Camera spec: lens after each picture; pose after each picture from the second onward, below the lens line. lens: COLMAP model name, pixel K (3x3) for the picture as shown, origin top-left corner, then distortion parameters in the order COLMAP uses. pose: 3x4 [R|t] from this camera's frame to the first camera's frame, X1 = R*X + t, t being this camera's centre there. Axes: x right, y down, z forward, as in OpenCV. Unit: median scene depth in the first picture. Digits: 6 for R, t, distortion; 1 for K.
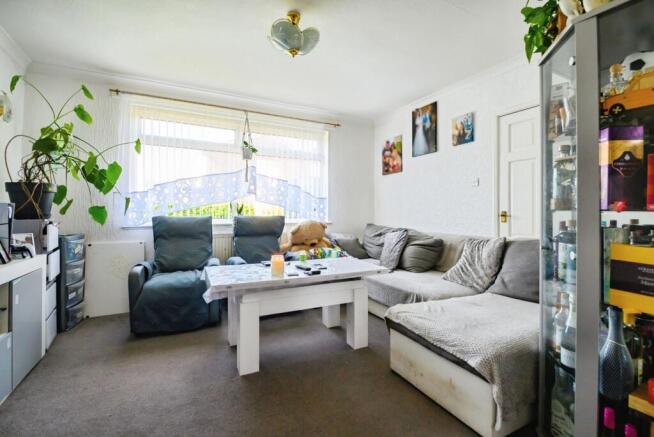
lens RADIAL K [[302.6, 0, 331.1], [0, 302.6, 210.8], [0, 0, 1]] dist [0.025145, -0.018051]
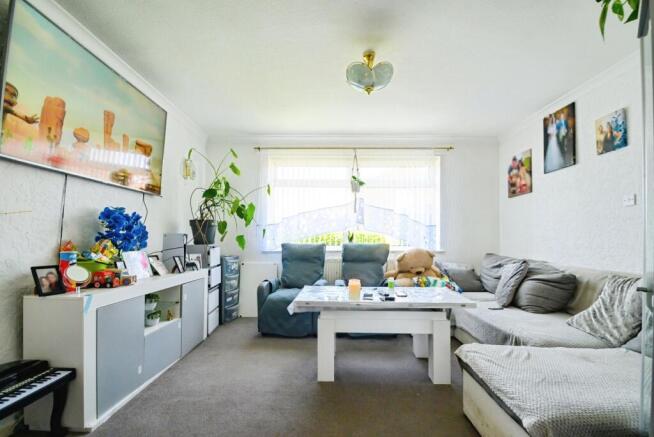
lens RADIAL K [[293.0, 0, 329.6], [0, 293.0, 238.0], [0, 0, 1]] dist [0.026420, -0.021567]
pose [[0.883197, -0.001781, -0.468998, 0.175511], [0.000170, 0.999994, -0.003477, 0.000976], [0.469001, 0.002991, 0.883192, 0.020786]]
